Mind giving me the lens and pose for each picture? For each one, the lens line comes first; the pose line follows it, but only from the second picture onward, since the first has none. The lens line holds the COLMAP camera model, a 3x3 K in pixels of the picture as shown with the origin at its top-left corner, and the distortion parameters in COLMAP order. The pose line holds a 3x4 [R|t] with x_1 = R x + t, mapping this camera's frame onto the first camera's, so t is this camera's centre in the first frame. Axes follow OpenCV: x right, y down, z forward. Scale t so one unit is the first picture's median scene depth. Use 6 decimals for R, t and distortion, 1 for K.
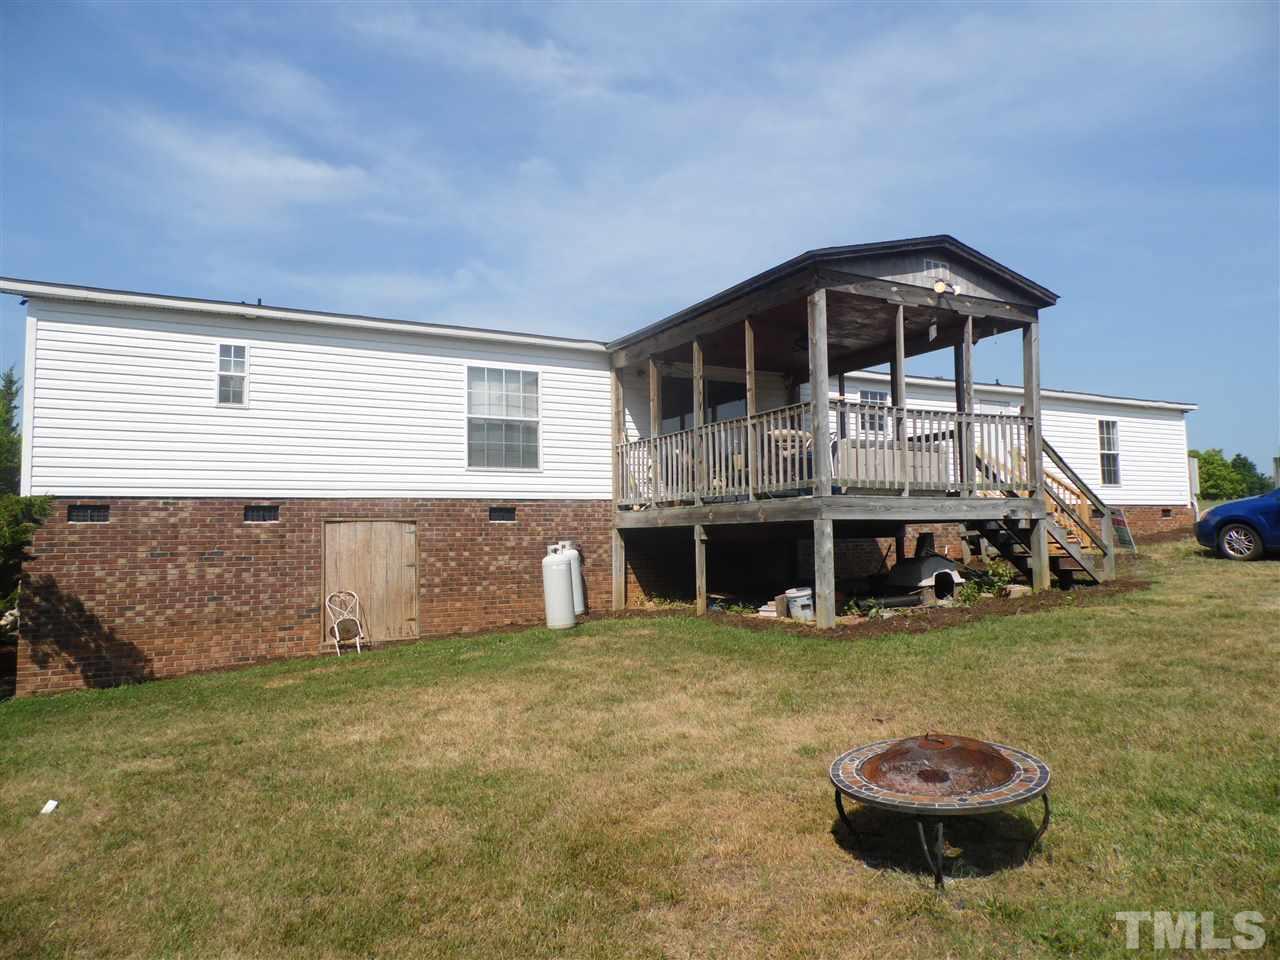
lens RADIAL K [[857.7, 0, 639.2], [0, 857.7, 481.4], [0, 0, 1]] dist [0.007023, -0.000725]
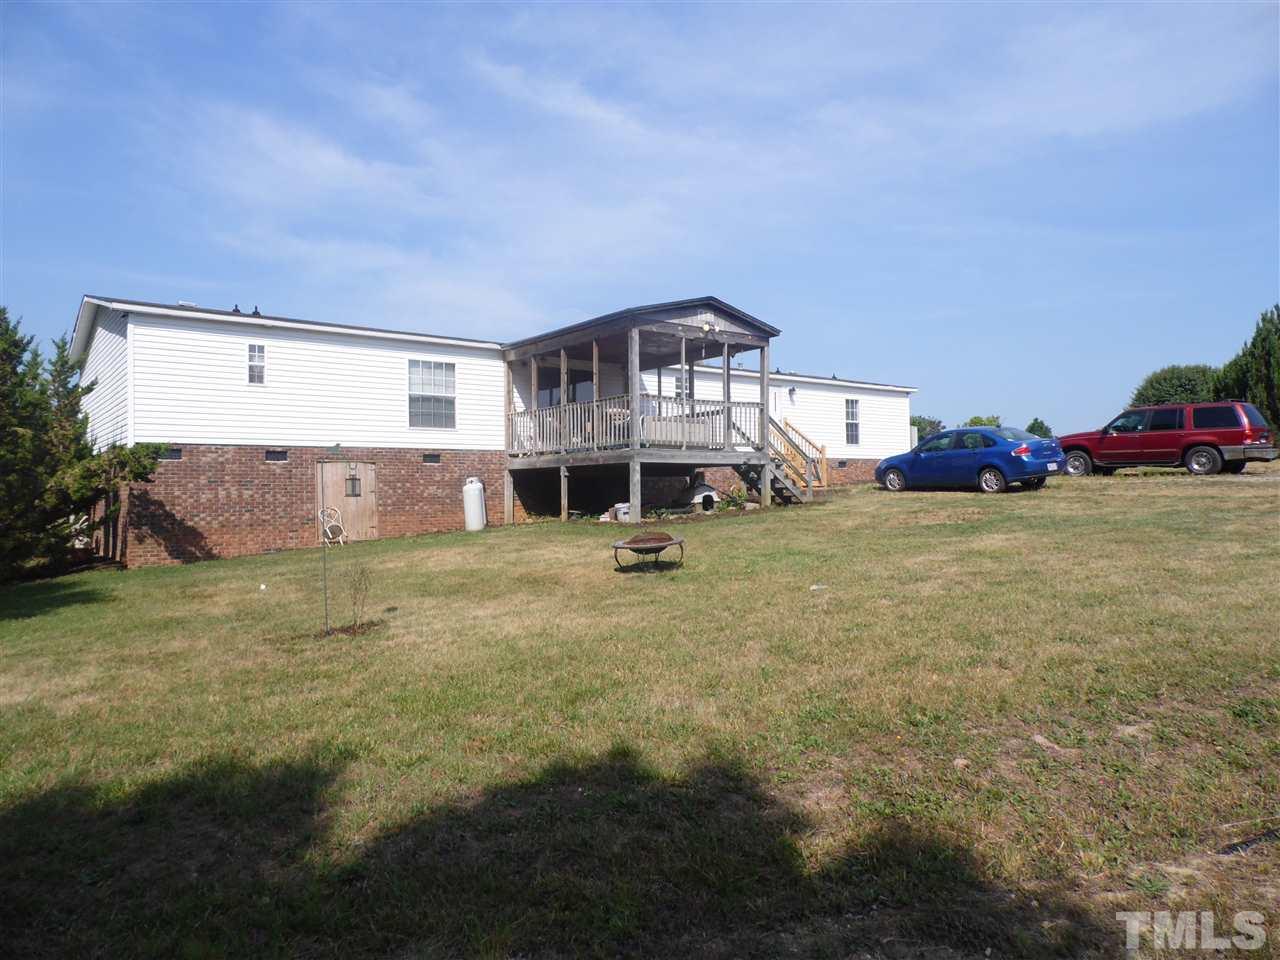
lens RADIAL K [[857.7, 0, 639.5], [0, 857.7, 483.1], [0, 0, 1]] dist [0.007023, -0.000725]
pose [[0.986790, 0.005960, 0.161894, -0.049972], [-0.014885, 0.998431, 0.053976, -0.006278], [-0.161318, -0.055673, 0.985331, -0.610091]]
